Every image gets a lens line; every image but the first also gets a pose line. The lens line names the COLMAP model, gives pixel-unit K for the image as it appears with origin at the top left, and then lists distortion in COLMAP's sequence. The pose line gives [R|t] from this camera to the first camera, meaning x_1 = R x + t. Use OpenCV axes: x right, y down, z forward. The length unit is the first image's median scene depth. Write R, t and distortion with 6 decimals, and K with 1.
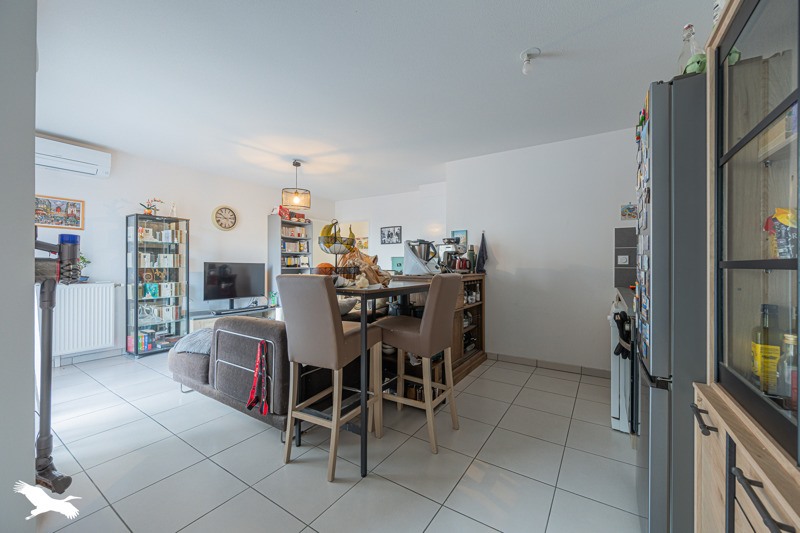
lens RADIAL K [[312.9, 0, 400.0], [0, 312.9, 266.5], [0, 0, 1]] dist [0.000310, -0.000012]
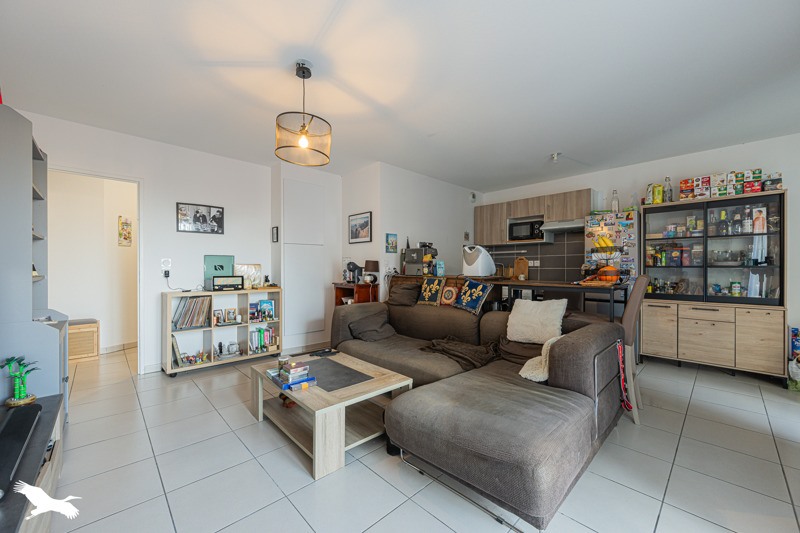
lens RADIAL K [[312.9, 0, 400.0], [0, 312.9, 266.5], [0, 0, 1]] dist [0.000310, -0.000012]
pose [[0.226585, -0.000693, 0.973991, -0.536236], [0.001867, 0.999998, 0.000277, -0.007059], [-0.973990, 0.001756, 0.226585, 0.495138]]
